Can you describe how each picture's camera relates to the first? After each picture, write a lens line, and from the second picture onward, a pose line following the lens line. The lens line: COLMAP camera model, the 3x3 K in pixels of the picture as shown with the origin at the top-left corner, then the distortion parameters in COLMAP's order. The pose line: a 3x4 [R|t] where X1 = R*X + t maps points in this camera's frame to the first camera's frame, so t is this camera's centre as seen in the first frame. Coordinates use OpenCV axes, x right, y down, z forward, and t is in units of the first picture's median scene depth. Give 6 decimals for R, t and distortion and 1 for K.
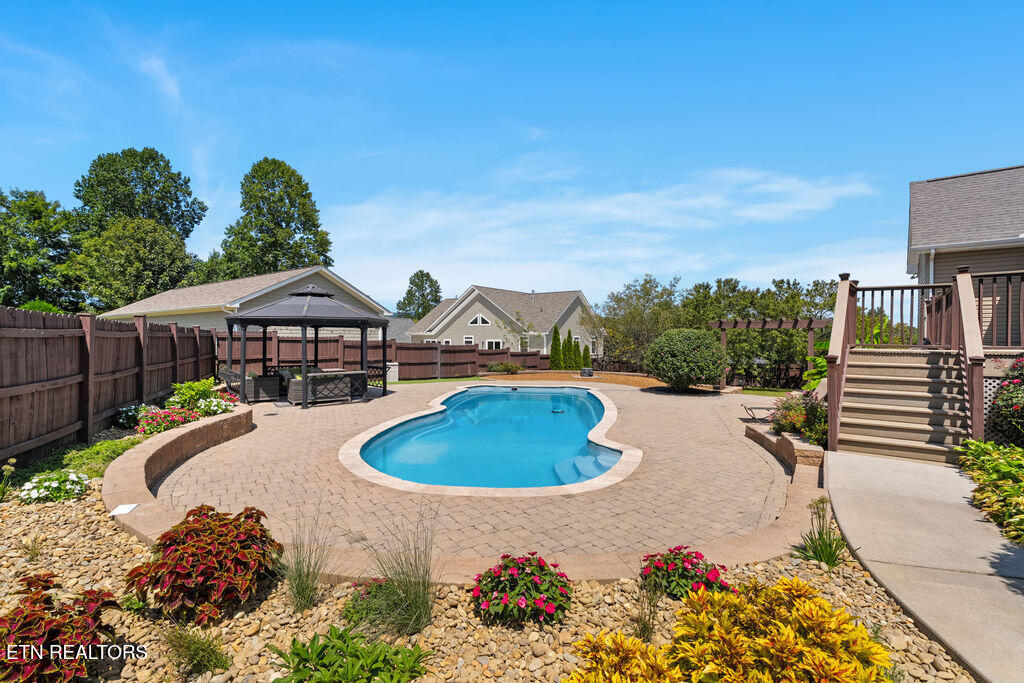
lens RADIAL K [[470.9, 0, 510.6], [0, 470.9, 352.2], [0, 0, 1]] dist [-0.003271, -0.000678]
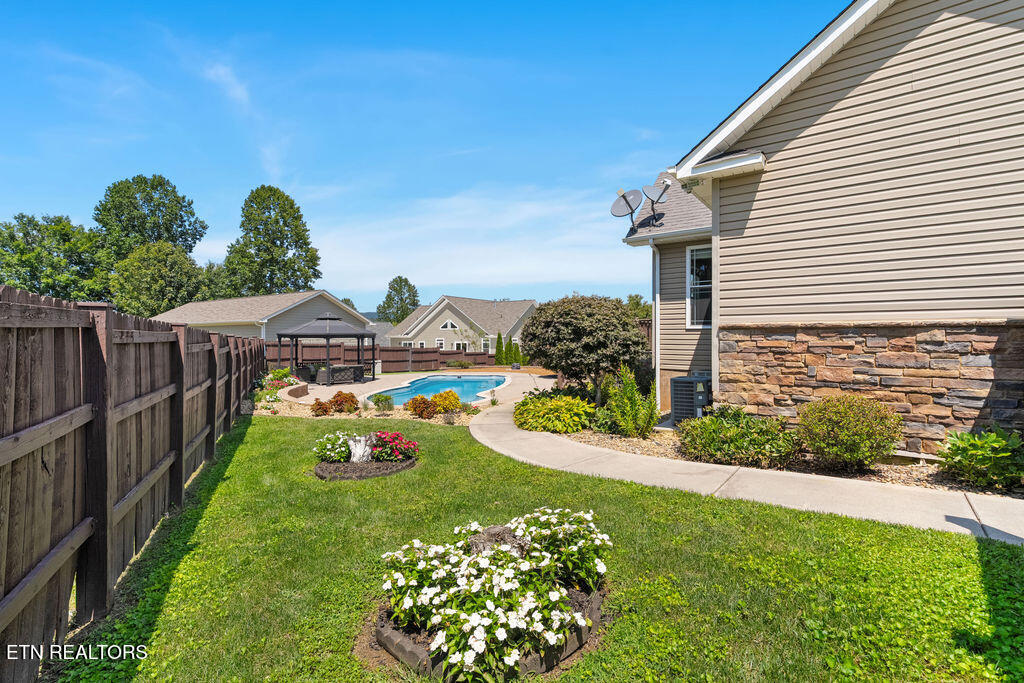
lens RADIAL K [[475.3, 0, 510.9], [0, 475.3, 344.4], [0, 0, 1]] dist [-0.001552, -0.000076]
pose [[0.999187, -0.006561, 0.039789, 0.040001], [0.007186, 0.999853, -0.015579, -0.000633], [-0.039681, 0.015853, 0.999087, -0.188791]]
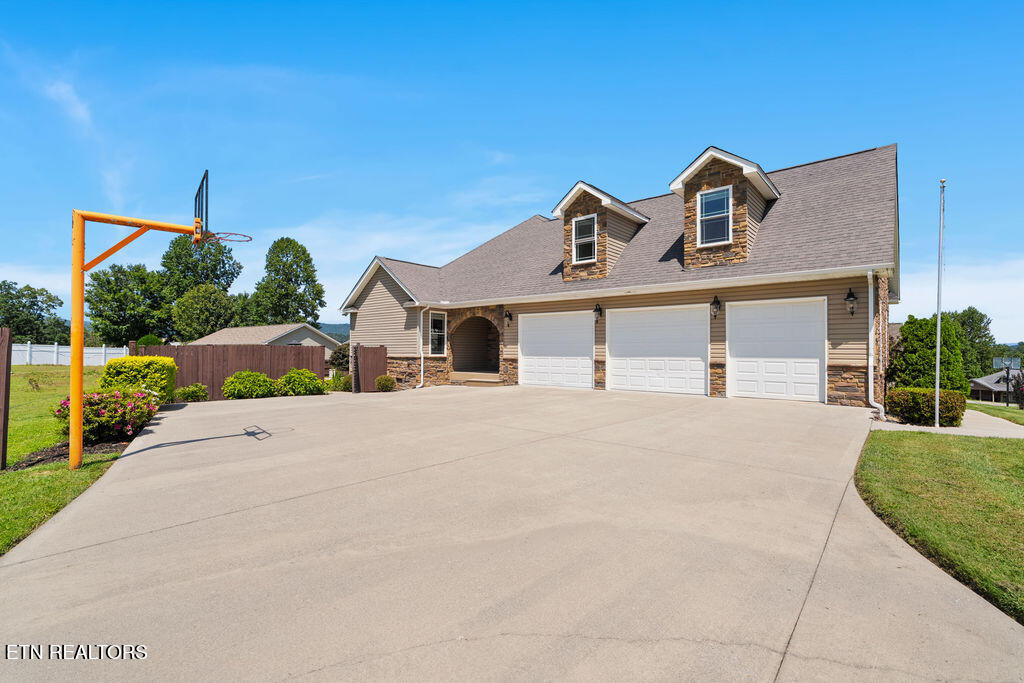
lens RADIAL K [[470.9, 0, 510.6], [0, 470.9, 352.2], [0, 0, 1]] dist [-0.003271, -0.000678]
pose [[0.999543, 0.001138, -0.030212, 0.277808], [-0.001978, 0.999612, -0.027777, 0.000153], [0.030168, 0.027824, 0.999157, -0.511548]]
